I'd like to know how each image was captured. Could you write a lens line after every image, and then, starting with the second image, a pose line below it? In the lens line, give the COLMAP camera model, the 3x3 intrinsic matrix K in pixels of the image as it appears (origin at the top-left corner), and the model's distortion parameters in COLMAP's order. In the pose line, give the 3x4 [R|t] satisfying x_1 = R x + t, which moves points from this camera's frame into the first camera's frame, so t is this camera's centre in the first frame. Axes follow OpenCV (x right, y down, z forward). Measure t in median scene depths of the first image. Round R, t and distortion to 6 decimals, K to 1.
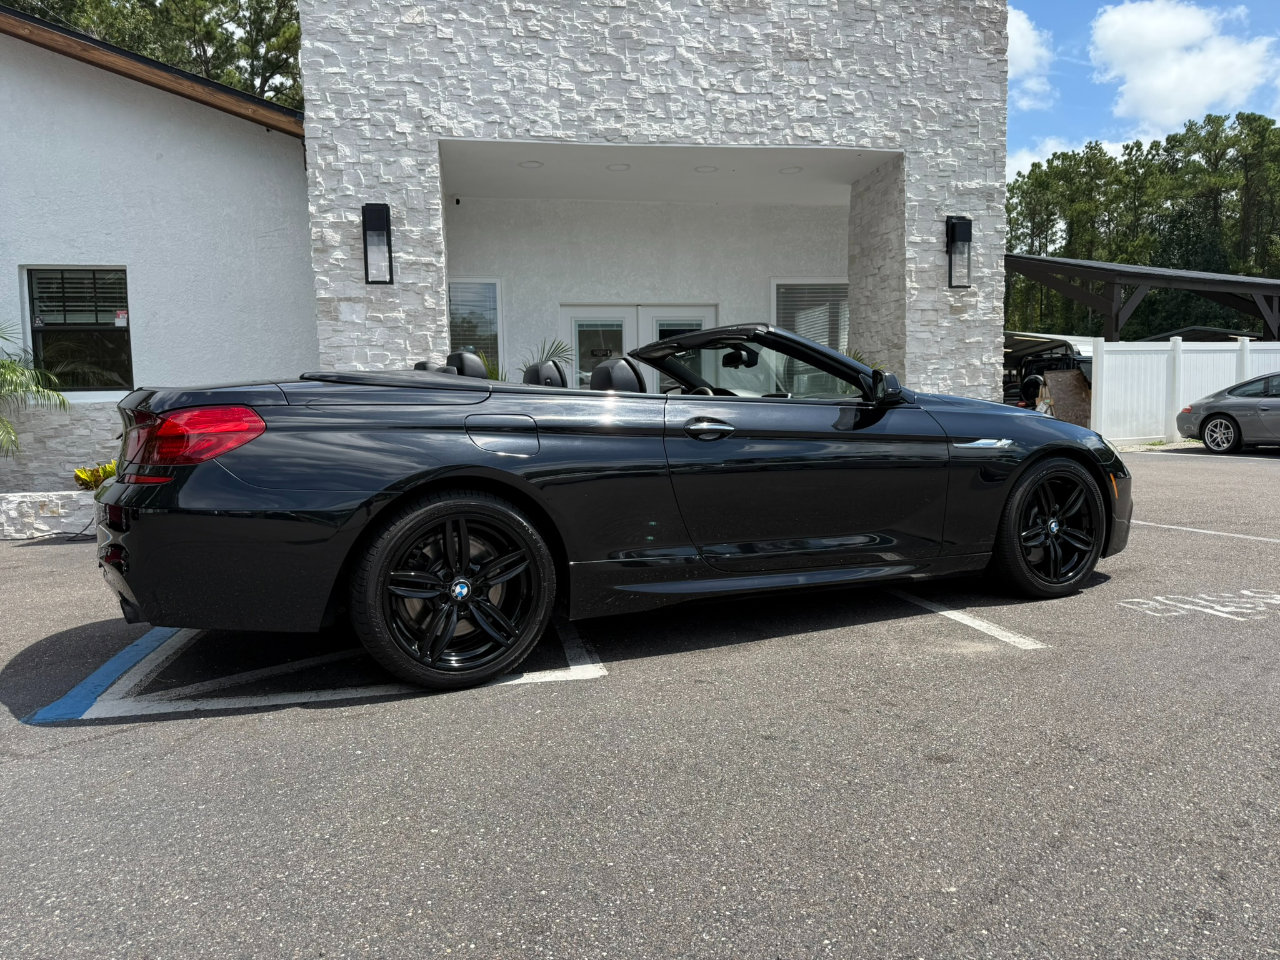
lens RADIAL K [[907.6, 0, 631.8], [0, 907.6, 473.8], [0, 0, 1]] dist [0.017947, -0.026549]
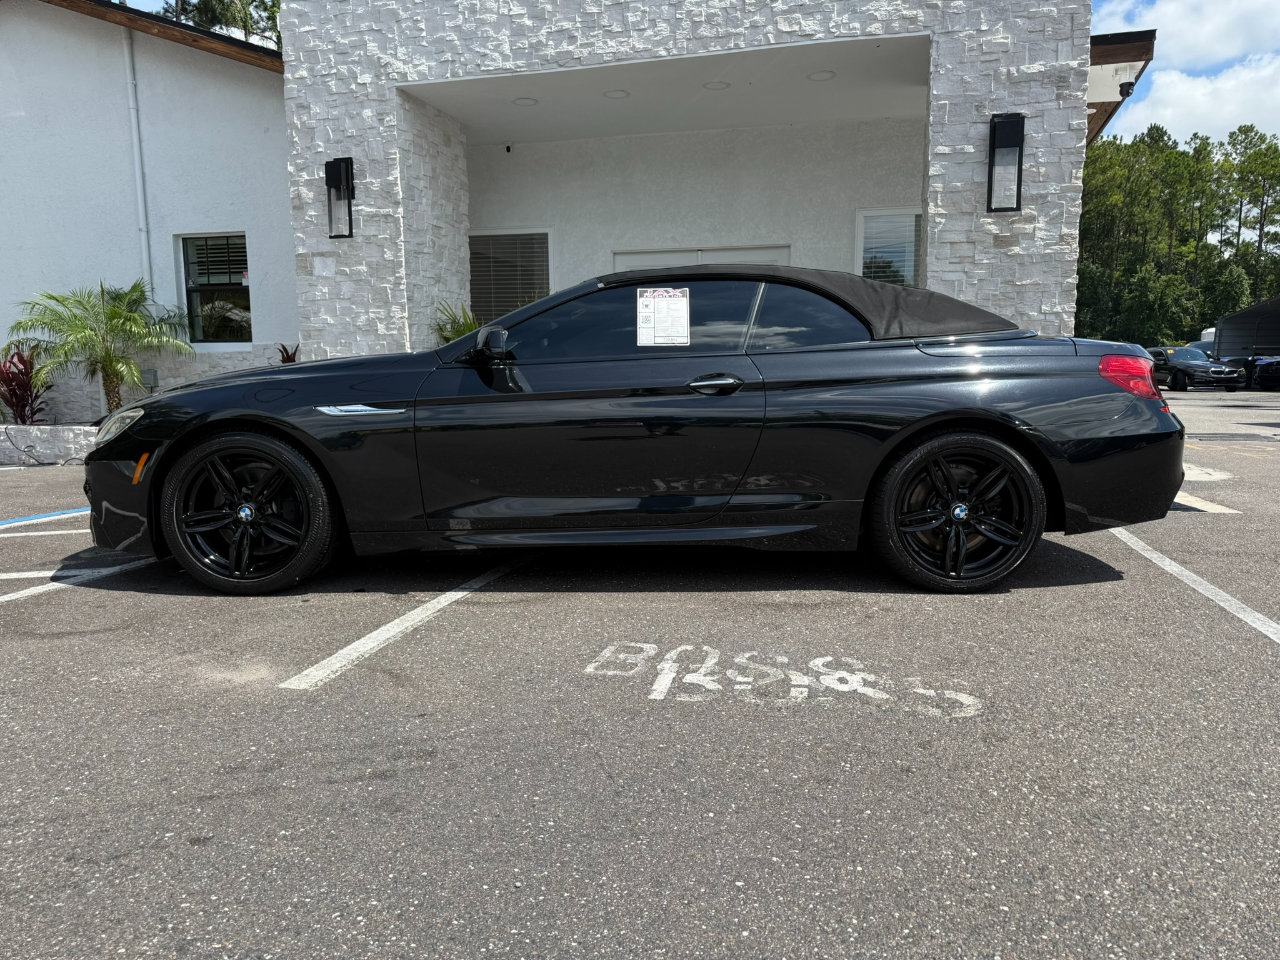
lens RADIAL K [[907.2, 0, 642.2], [0, 907.2, 482.4], [0, 0, 1]] dist [0.015292, -0.023639]
pose [[0.901655, 0.072696, -0.426302, 0.465098], [-0.048288, 0.996529, 0.067804, -0.020071], [0.429752, -0.040550, 0.902036, 0.205507]]
